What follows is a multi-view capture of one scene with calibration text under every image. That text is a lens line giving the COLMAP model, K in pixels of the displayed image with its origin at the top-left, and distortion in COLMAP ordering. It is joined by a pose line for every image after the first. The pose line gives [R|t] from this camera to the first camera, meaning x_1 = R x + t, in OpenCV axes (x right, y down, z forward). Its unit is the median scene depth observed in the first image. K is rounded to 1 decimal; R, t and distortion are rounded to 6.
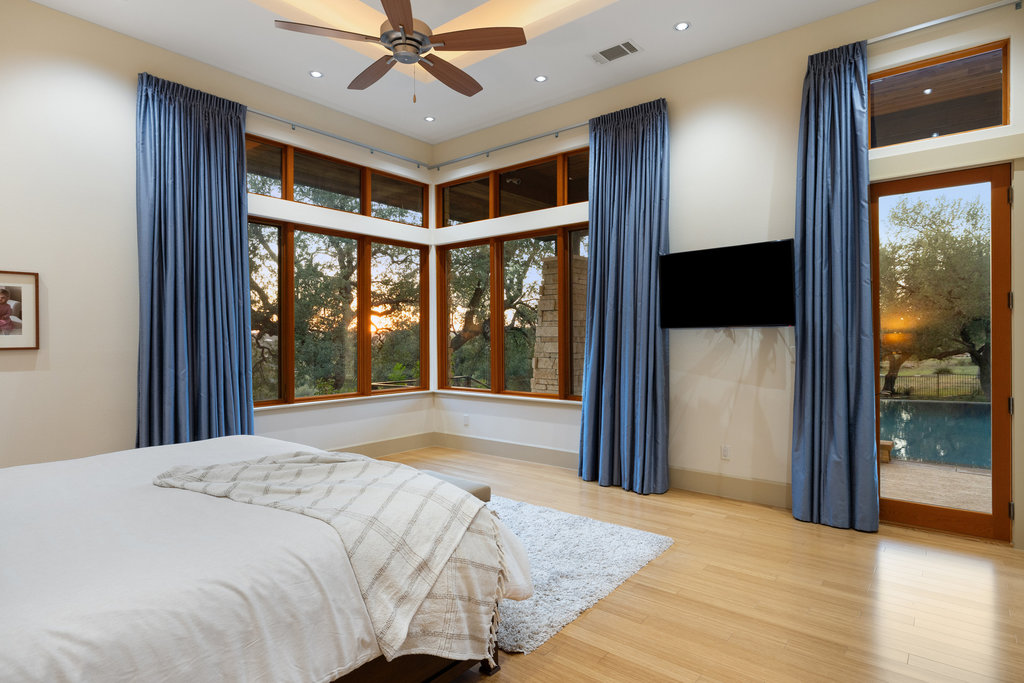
lens RADIAL K [[549.1, 0, 512.0], [0, 549.1, 341.5], [0, 0, 1]] dist [-0.000171, 0.000047]
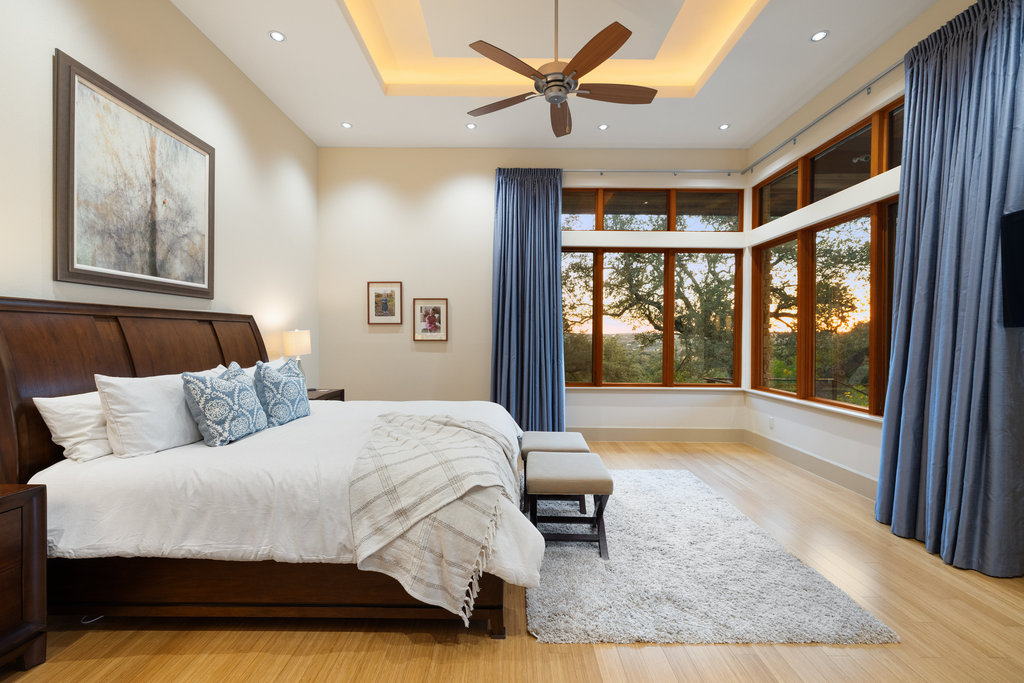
lens RADIAL K [[434.8, 0, 512.0], [0, 434.8, 341.5], [0, 0, 1]] dist [-0.000440, 0.000106]
pose [[0.631819, 0.019013, -0.774883, 0.284032], [-0.016253, 0.999804, 0.011280, -0.002329], [0.774946, 0.005467, 0.632004, 0.202122]]
